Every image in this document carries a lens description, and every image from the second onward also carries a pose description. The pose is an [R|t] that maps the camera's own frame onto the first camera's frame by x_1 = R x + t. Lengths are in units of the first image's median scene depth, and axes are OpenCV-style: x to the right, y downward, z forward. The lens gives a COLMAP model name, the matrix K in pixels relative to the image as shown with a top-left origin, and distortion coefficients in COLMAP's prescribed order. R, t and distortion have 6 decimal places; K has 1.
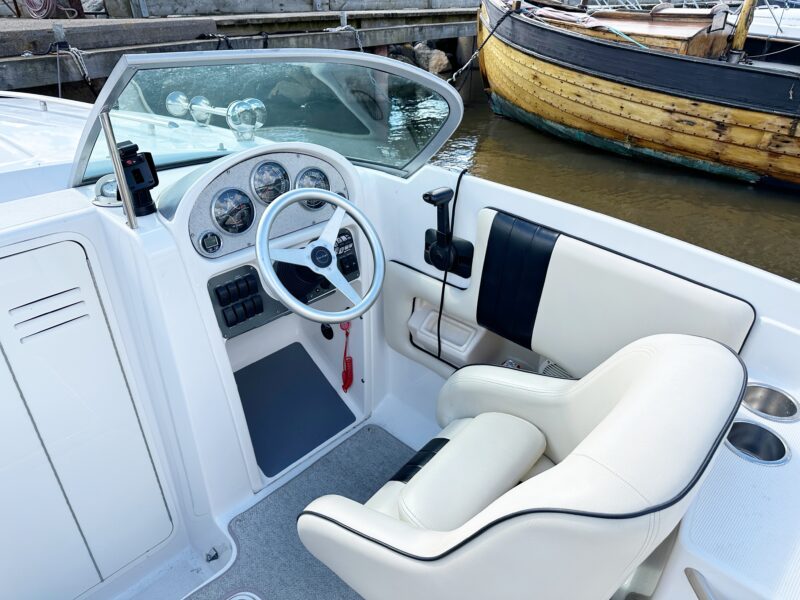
lens RADIAL K [[570.8, 0, 400.0], [0, 570.8, 300.0], [0, 0, 1]] dist [0.092047, -0.077782]
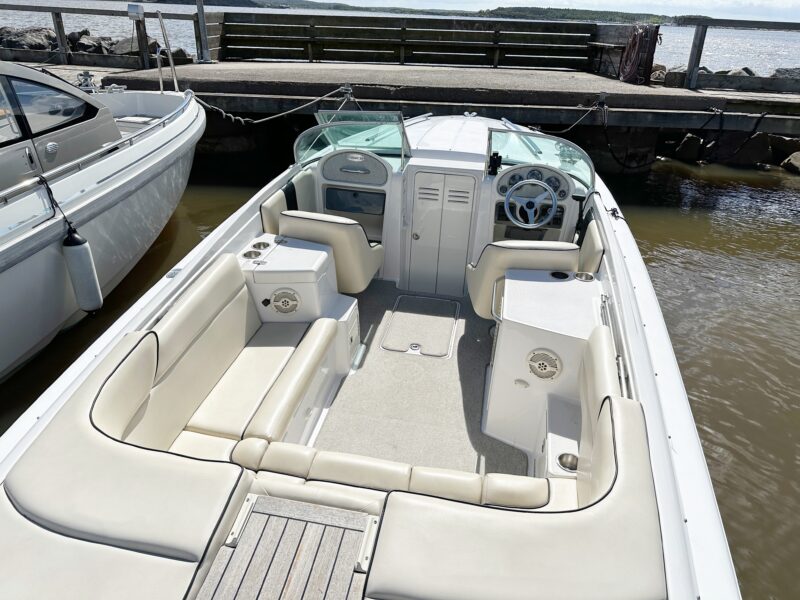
lens RADIAL K [[570.8, 0, 400.0], [0, 570.8, 300.0], [0, 0, 1]] dist [0.092047, -0.077782]
pose [[0.545379, 0.405794, -0.733412, 1.554396], [-0.444615, 0.881806, 0.157276, 0.151526], [0.710549, 0.240311, 0.661340, -1.036593]]
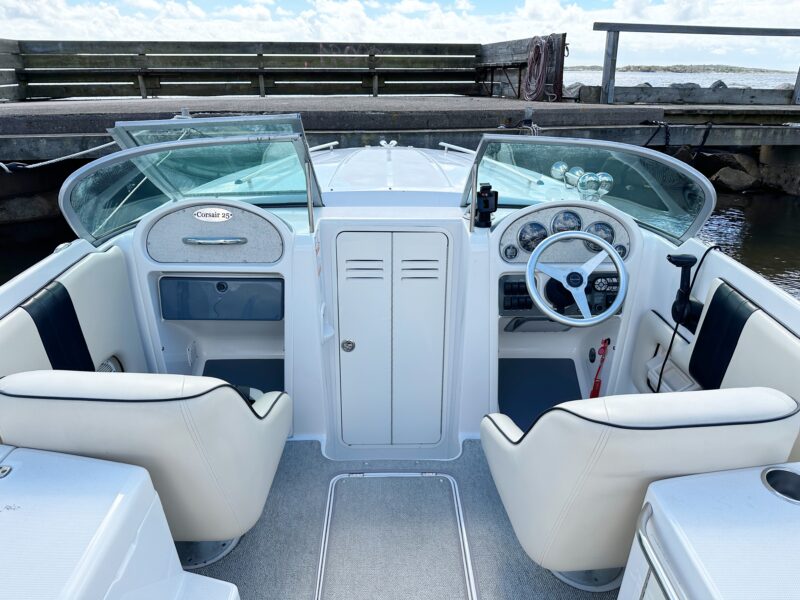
lens RADIAL K [[570.8, 0, 400.0], [0, 570.8, 300.0], [0, 0, 1]] dist [0.092047, -0.077782]
pose [[0.728084, 0.279840, -0.625766, 0.404858], [-0.351194, 0.936248, 0.010068, 0.097941], [0.588690, 0.212435, 0.779946, -0.313835]]
